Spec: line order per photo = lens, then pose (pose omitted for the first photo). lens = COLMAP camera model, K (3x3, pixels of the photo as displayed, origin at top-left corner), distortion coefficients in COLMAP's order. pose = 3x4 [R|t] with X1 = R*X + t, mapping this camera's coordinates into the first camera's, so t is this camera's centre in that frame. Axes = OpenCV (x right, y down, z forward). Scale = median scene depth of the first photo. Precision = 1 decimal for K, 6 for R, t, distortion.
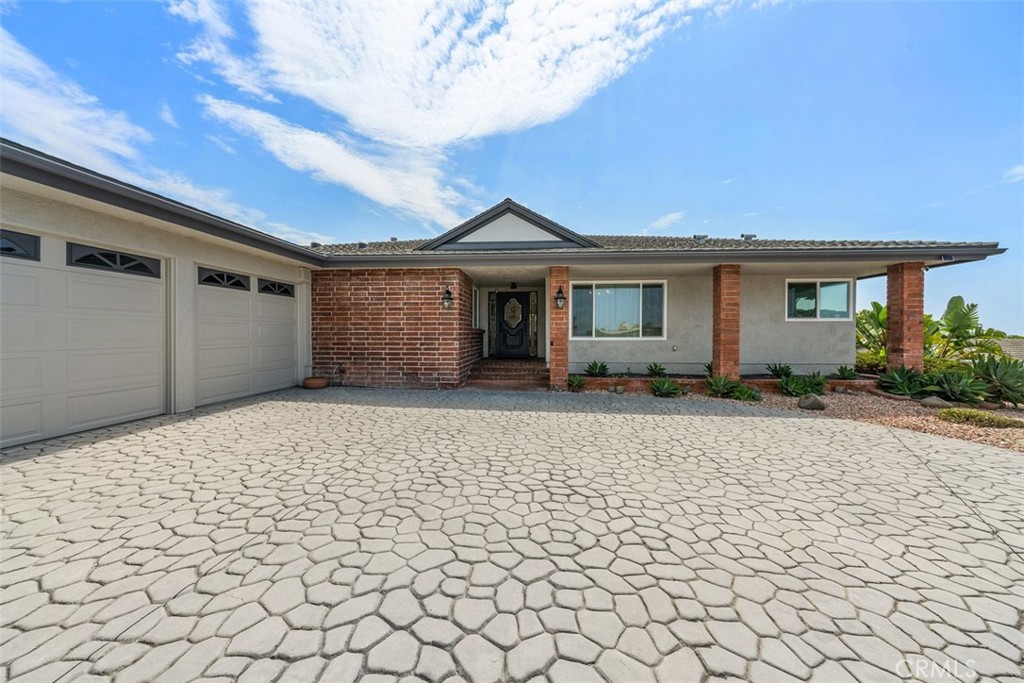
lens RADIAL K [[382.4, 0, 508.4], [0, 382.4, 336.1], [0, 0, 1]] dist [-0.001684, -0.000143]
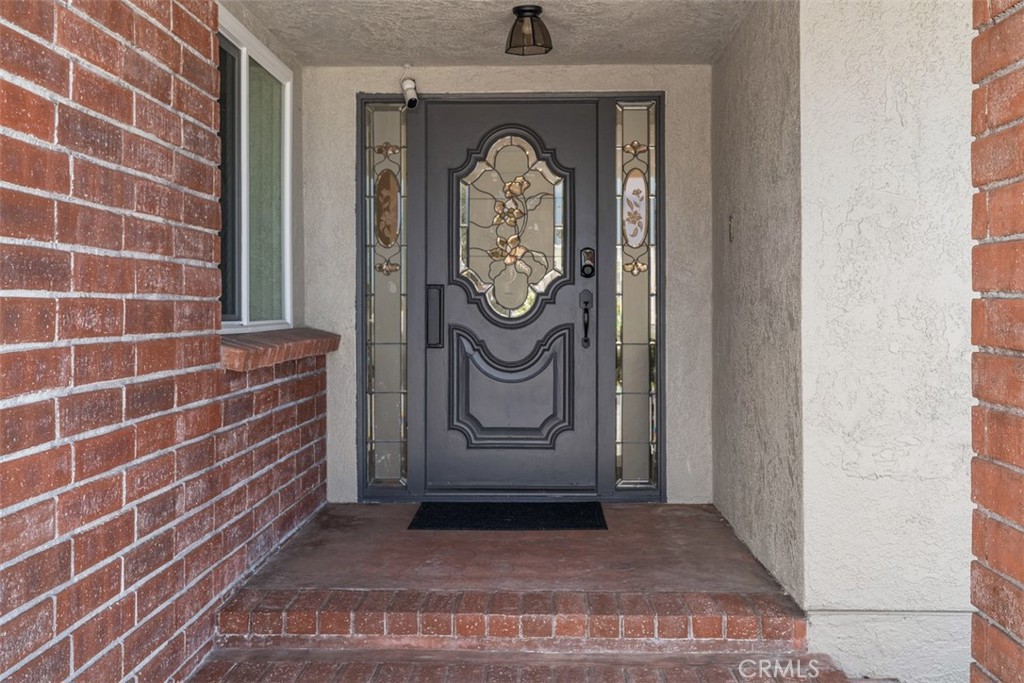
lens RADIAL K [[1135.0, 0, 512.0], [0, 1135.0, 341.5], [0, 0, 1]] dist [0.003464, 0.002962]
pose [[0.998156, -0.003086, 0.060625, -0.026122], [0.001581, 0.999690, 0.024849, -0.034152], [-0.060683, -0.024708, 0.997851, 0.737313]]
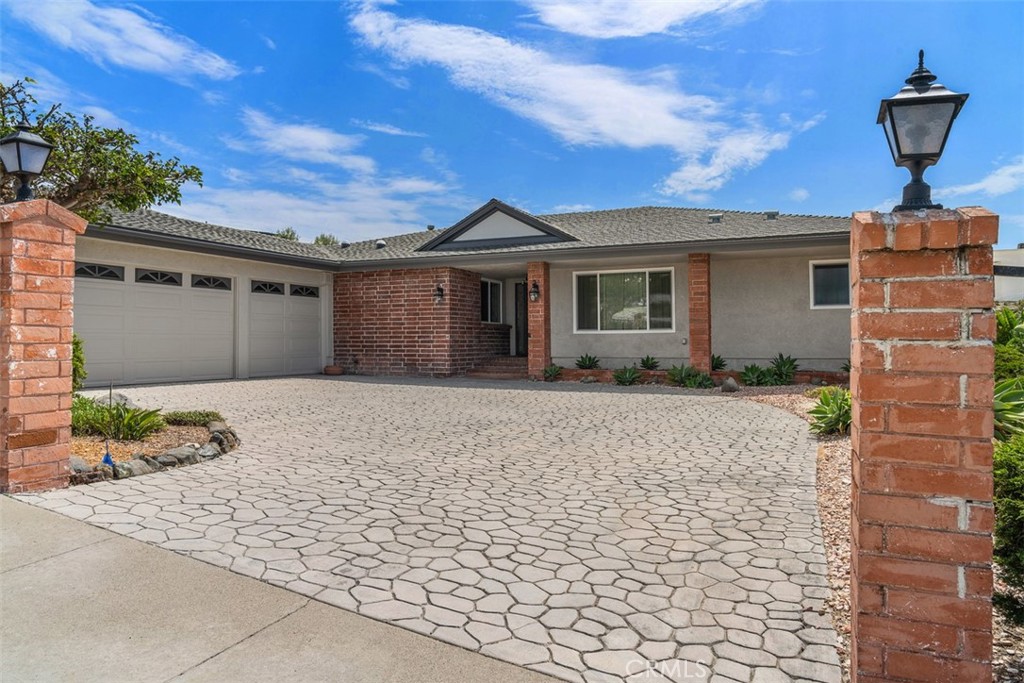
lens RADIAL K [[684.5, 0, 494.0], [0, 684.5, 321.9], [0, 0, 1]] dist [-0.025069, 0.000705]
pose [[0.940690, -0.013976, -0.338979, 0.635039], [0.002167, 0.999378, -0.035191, 0.046818], [0.339260, 0.032369, 0.940135, -0.763703]]
